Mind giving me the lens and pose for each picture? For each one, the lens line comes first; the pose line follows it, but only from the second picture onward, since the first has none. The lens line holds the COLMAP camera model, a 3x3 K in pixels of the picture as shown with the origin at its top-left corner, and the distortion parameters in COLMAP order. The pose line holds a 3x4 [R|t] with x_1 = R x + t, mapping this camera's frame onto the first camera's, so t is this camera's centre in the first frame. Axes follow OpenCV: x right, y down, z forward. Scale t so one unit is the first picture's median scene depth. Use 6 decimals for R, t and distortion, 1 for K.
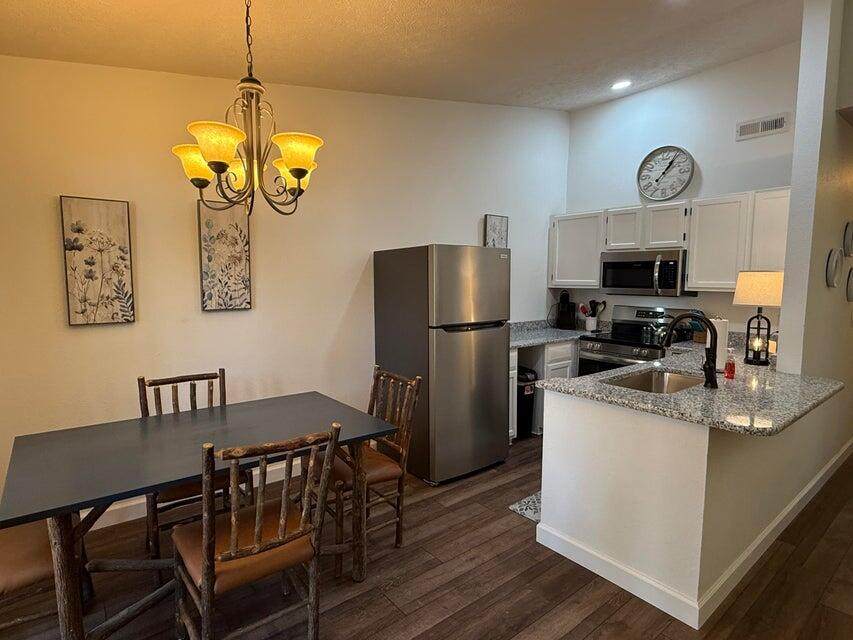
lens RADIAL K [[461.8, 0, 426.5], [0, 461.8, 320.0], [0, 0, 1]] dist [0.003019, 0.000196]
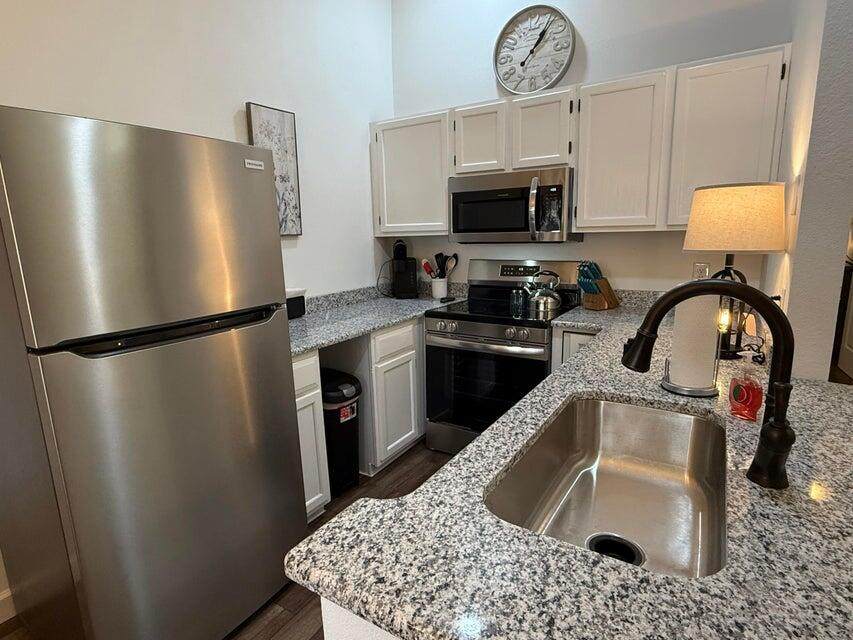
lens RADIAL K [[461.8, 0, 426.5], [0, 461.8, 320.0], [0, 0, 1]] dist [0.003019, 0.000196]
pose [[0.945414, -0.088694, 0.313571, 0.133435], [0.058575, 0.992828, 0.104219, -0.019118], [-0.320565, -0.080162, 0.943828, 0.397669]]
